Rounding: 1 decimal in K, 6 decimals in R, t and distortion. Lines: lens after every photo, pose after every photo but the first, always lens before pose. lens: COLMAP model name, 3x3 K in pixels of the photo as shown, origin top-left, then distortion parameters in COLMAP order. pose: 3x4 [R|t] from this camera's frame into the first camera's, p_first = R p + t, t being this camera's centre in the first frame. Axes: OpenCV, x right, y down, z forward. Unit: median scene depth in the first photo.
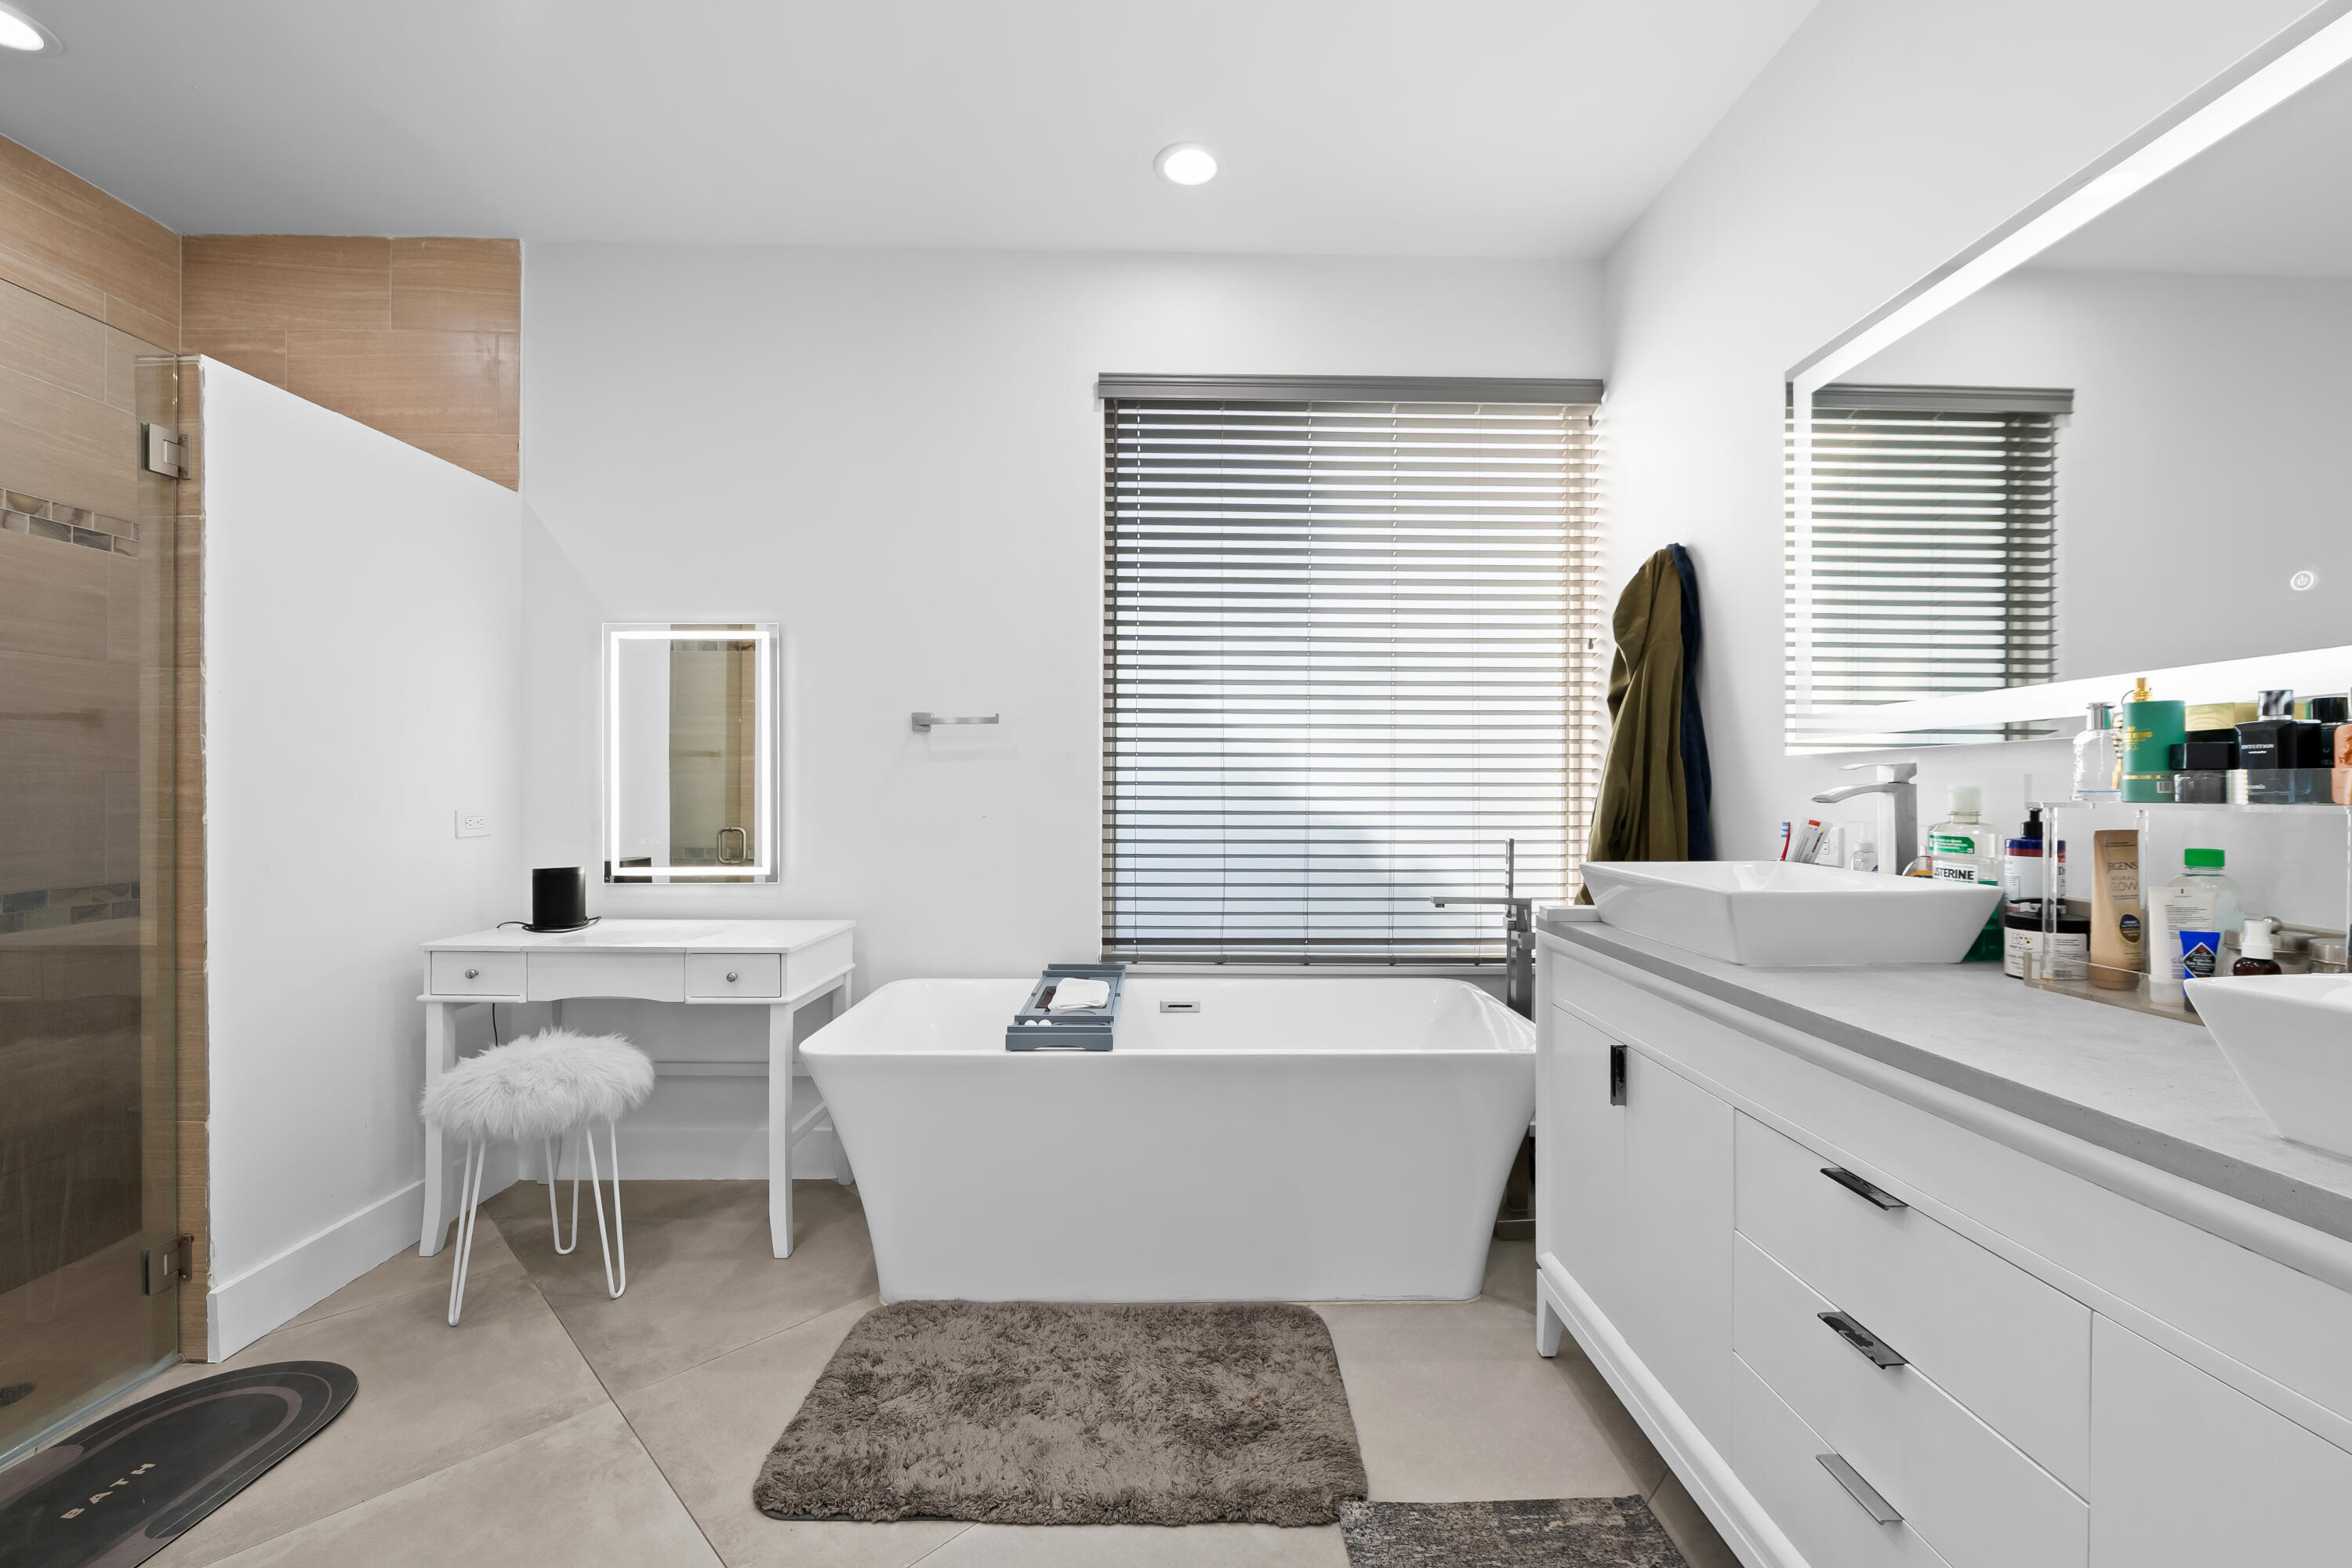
lens RADIAL K [[950.4, 0, 1170.9], [0, 950.4, 788.6], [0, 0, 1]] dist [0.001536, -0.008958]
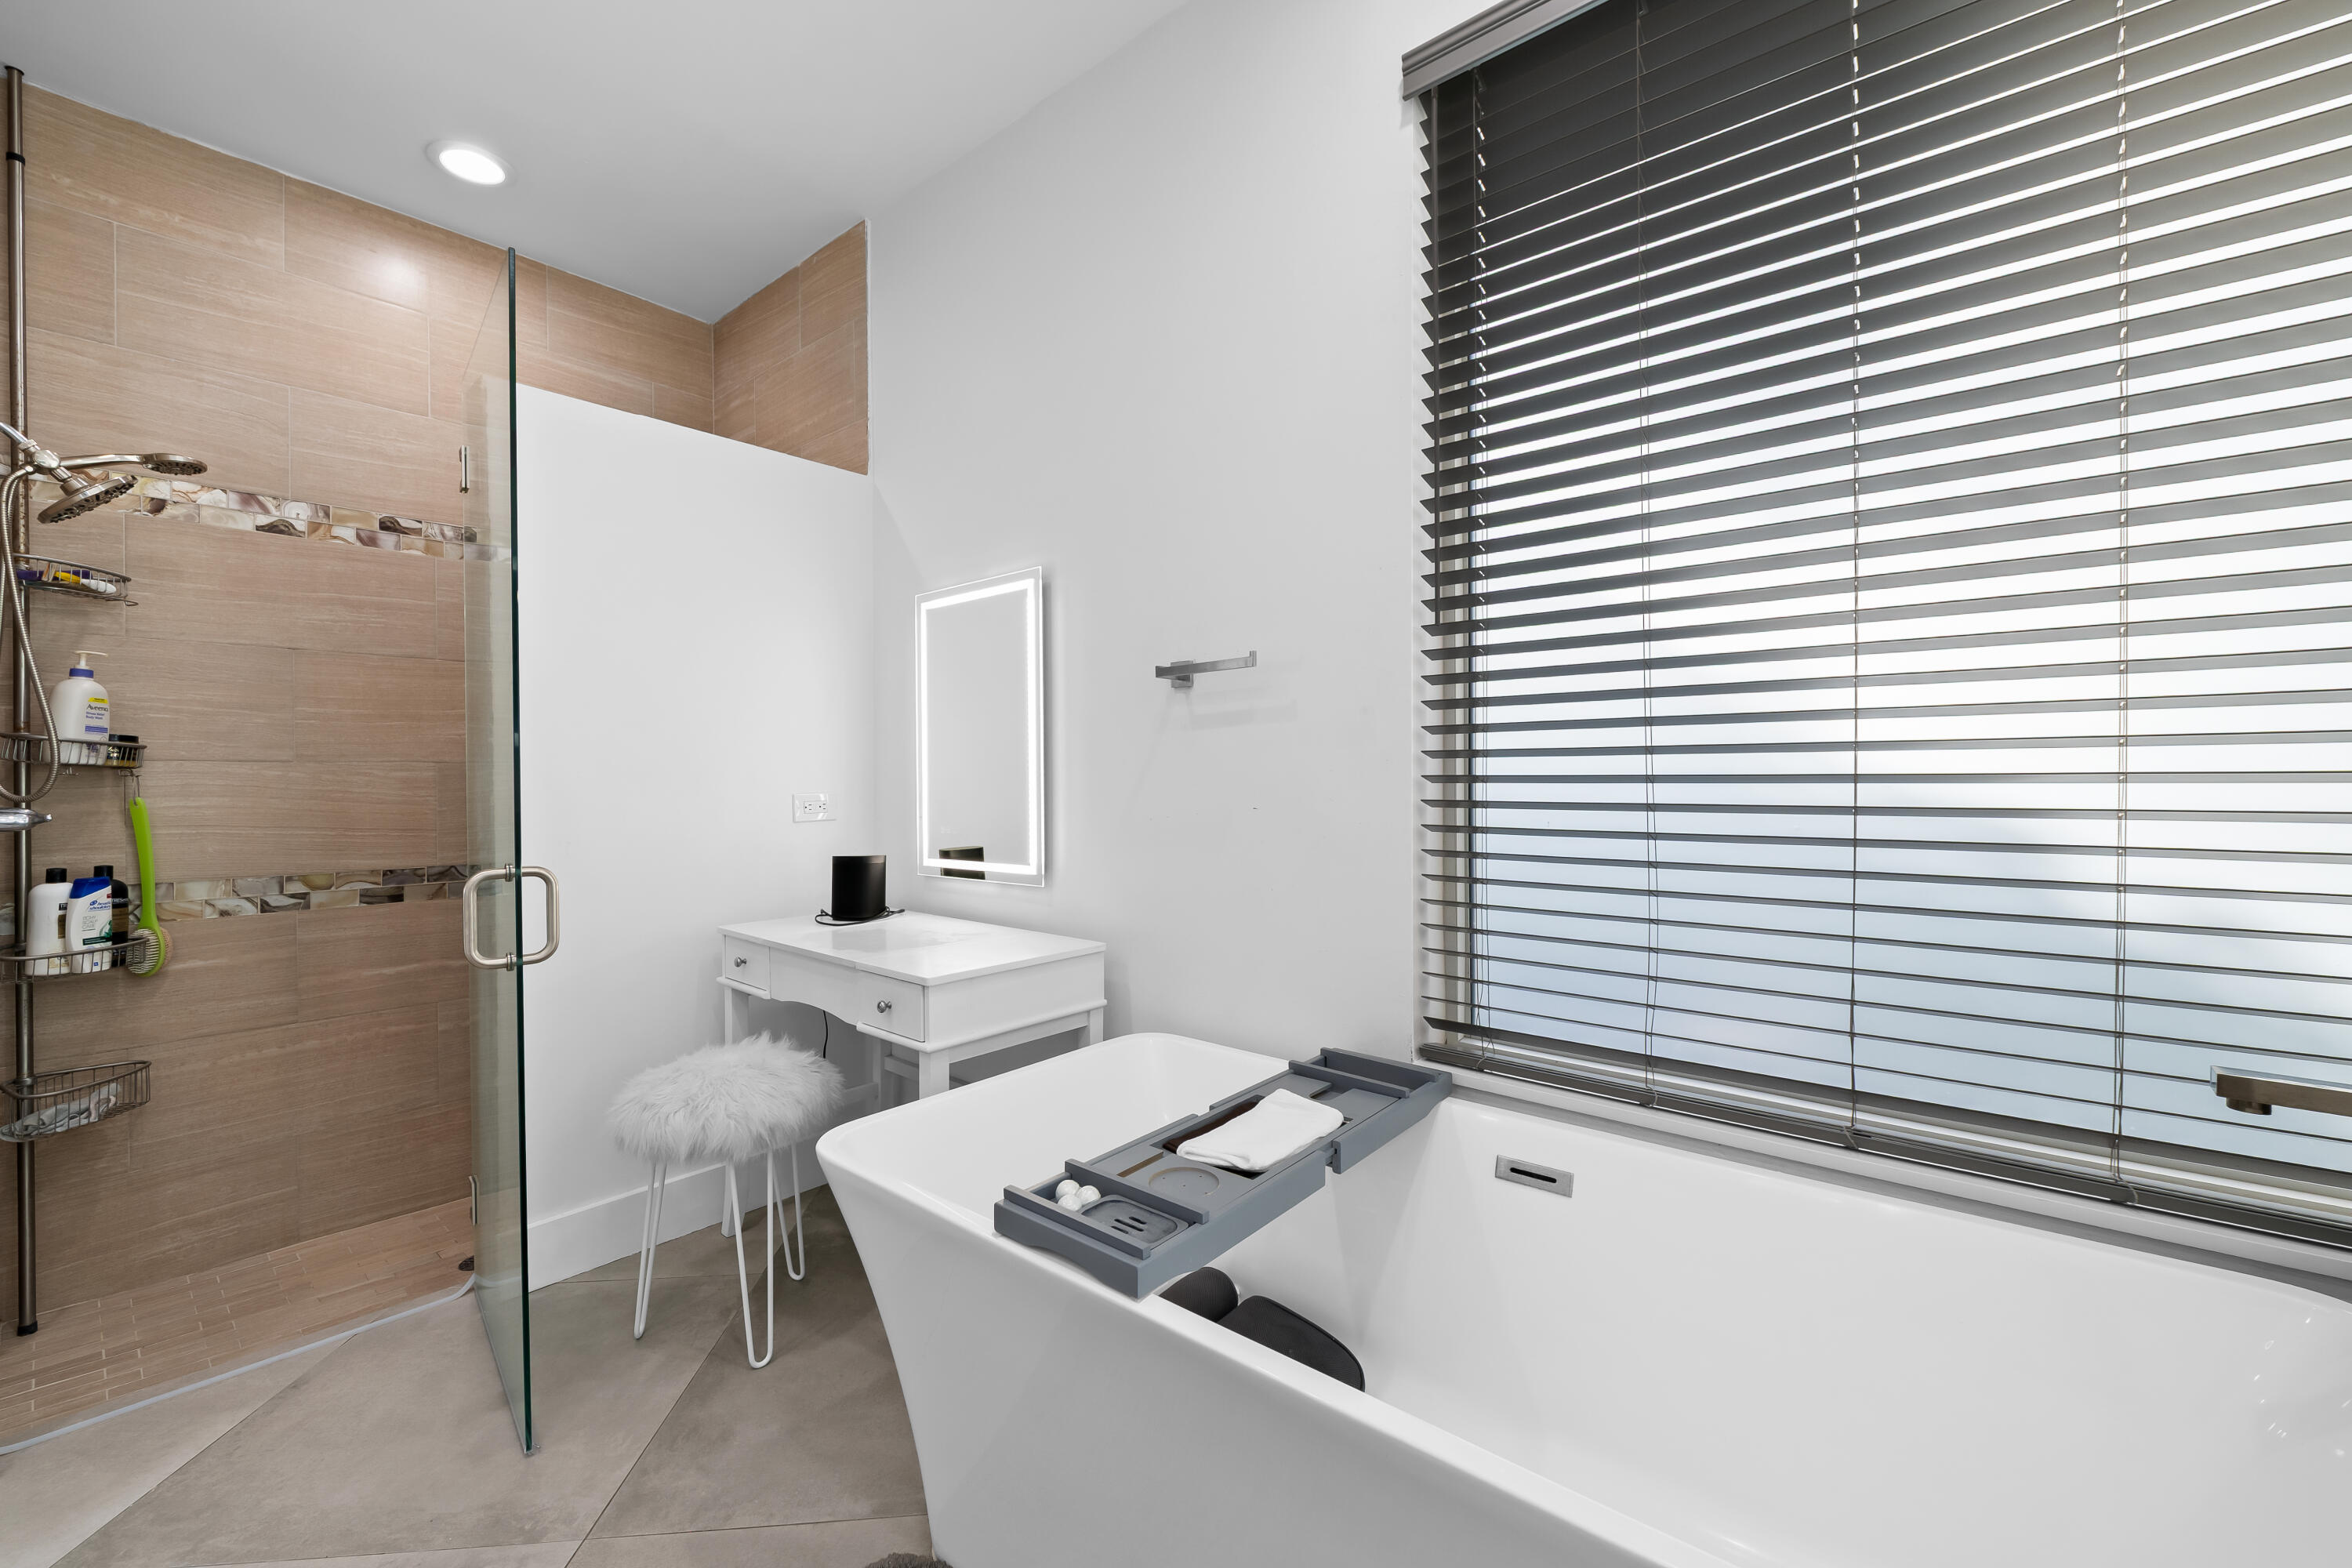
lens RADIAL K [[914.3, 0, 1186.5], [0, 914.3, 779.8], [0, 0, 1]] dist [-0.002108, -0.000411]
pose [[0.761014, -0.005460, -0.648712, 0.239056], [0.011602, 0.999919, 0.005195, 0.008085], [0.648632, -0.011479, 0.761016, 0.614282]]
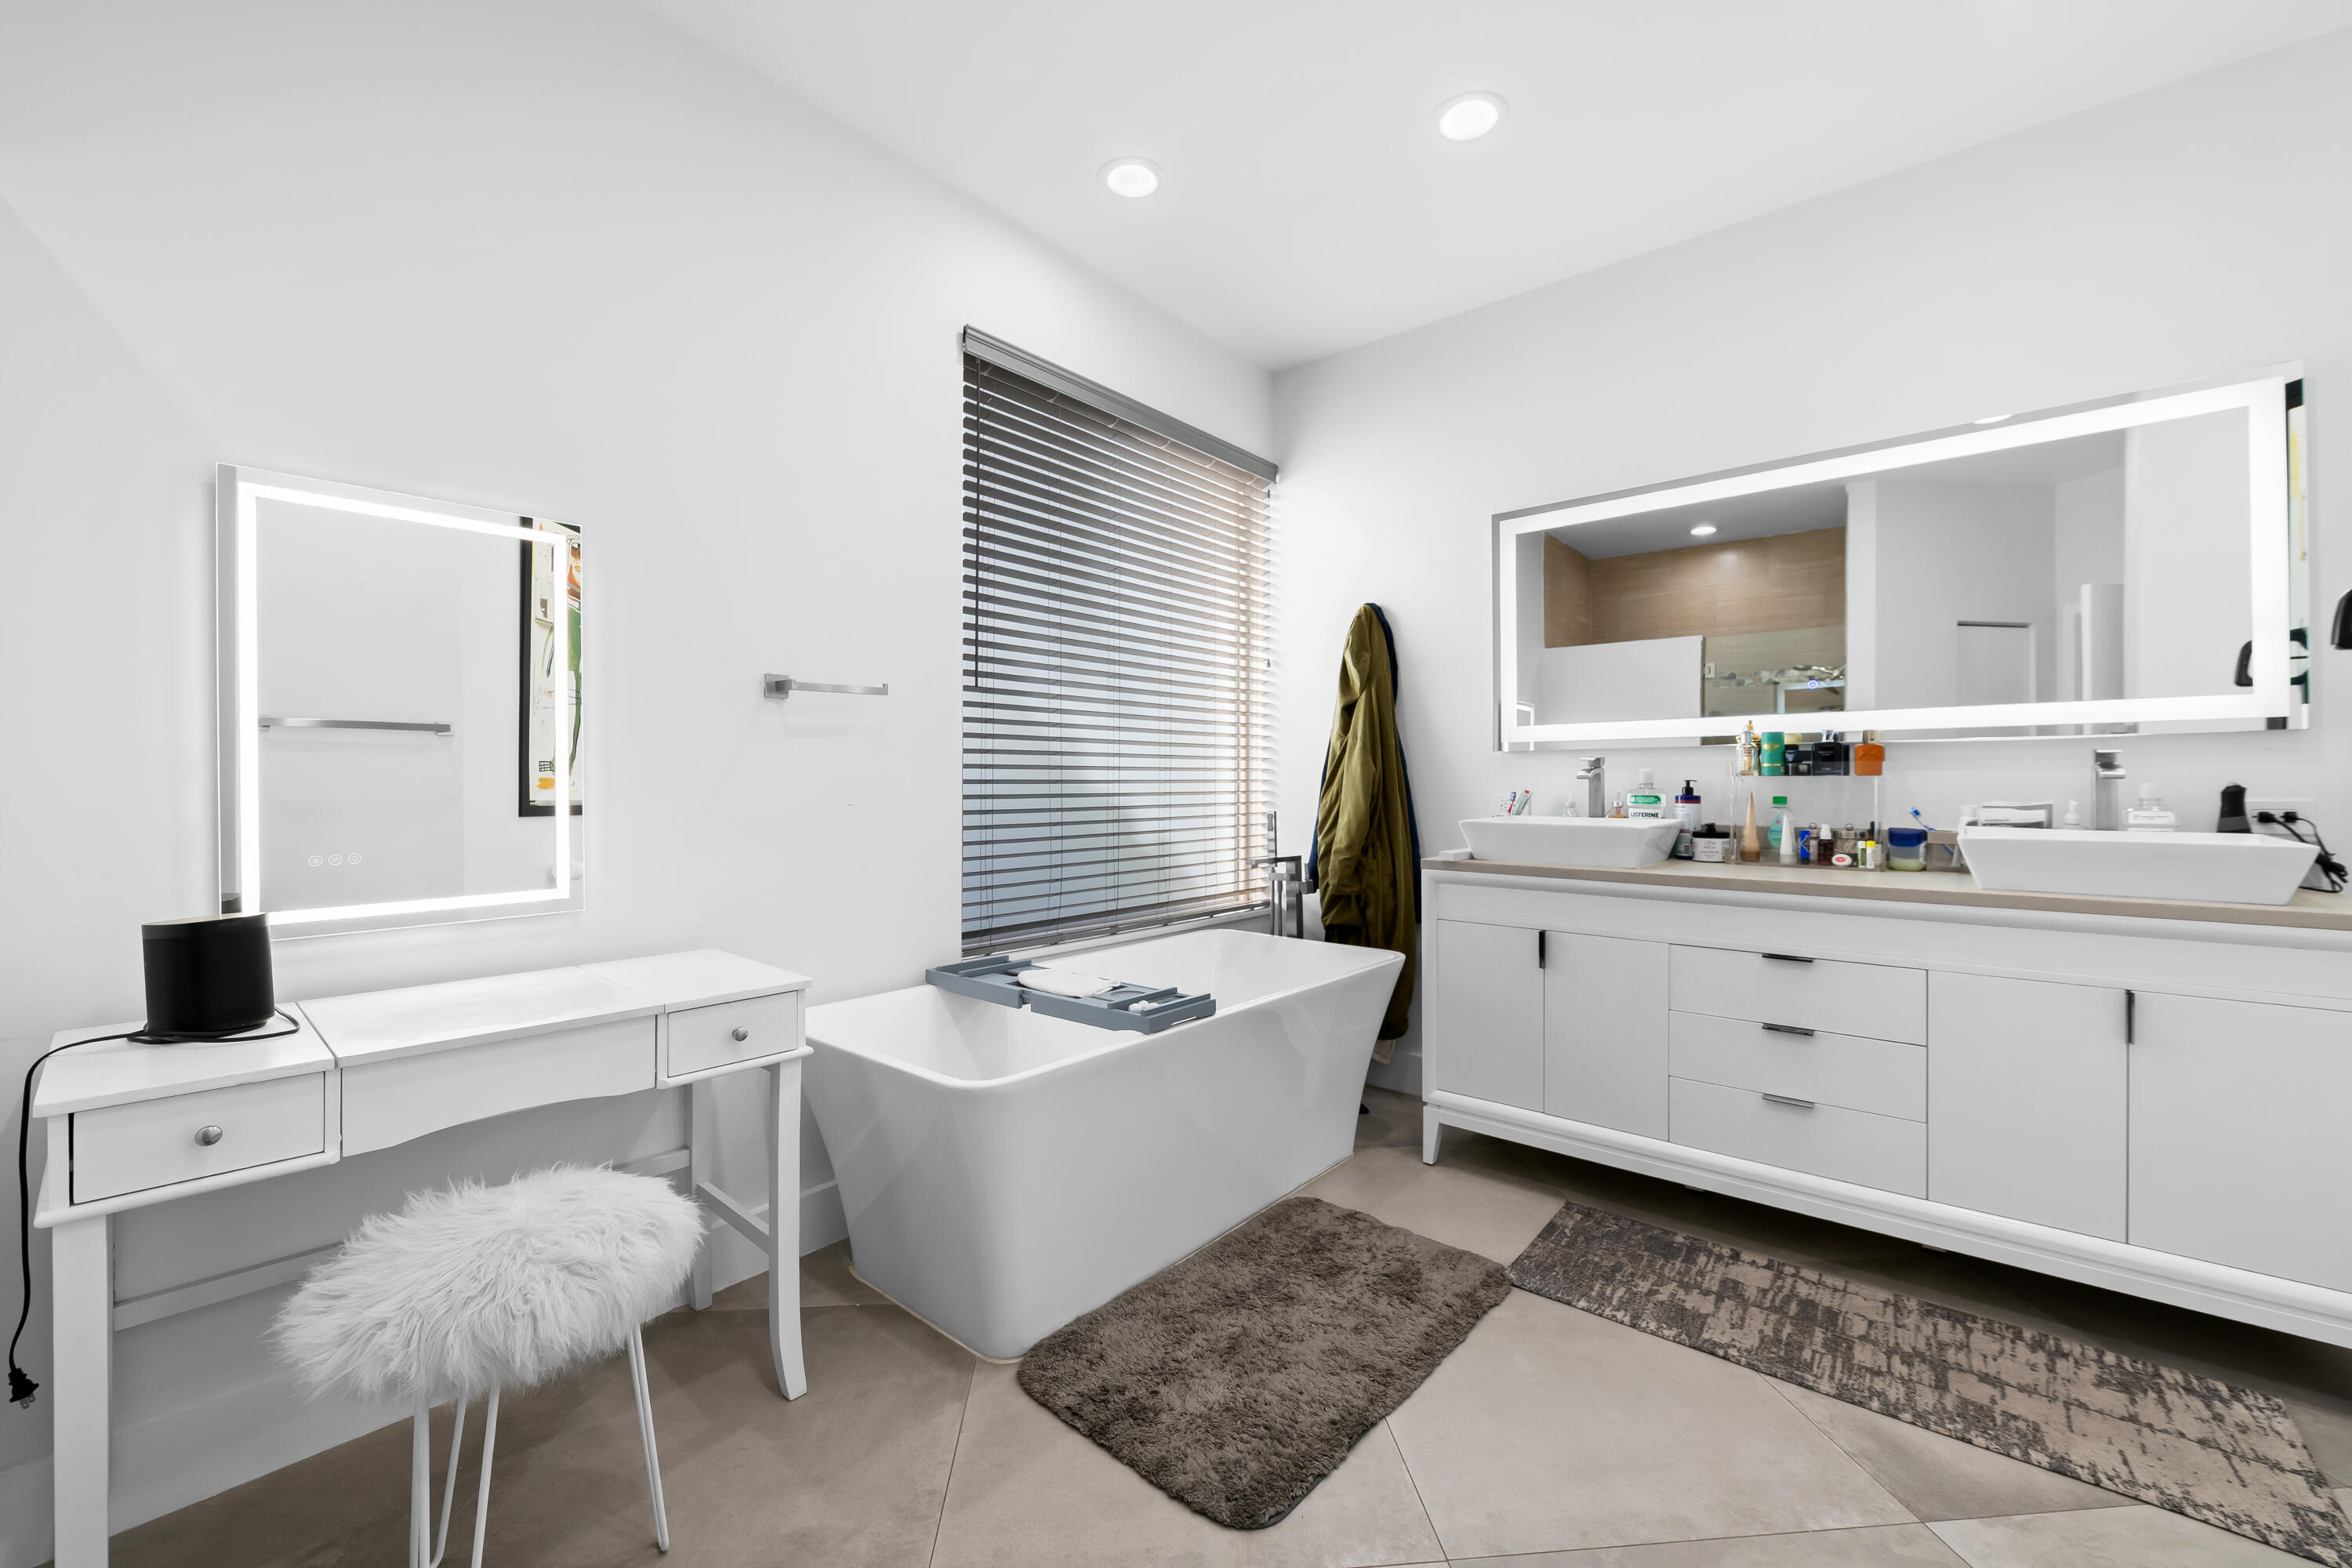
lens RADIAL K [[940.7, 0, 1193.7], [0, 940.7, 779.5], [0, 0, 1]] dist [-0.002271, -0.000816]
pose [[0.653902, -0.002665, 0.756575, -0.808142], [0.001398, 0.999996, 0.002314, 0.007891], [-0.756578, -0.000455, 0.653903, 0.296220]]
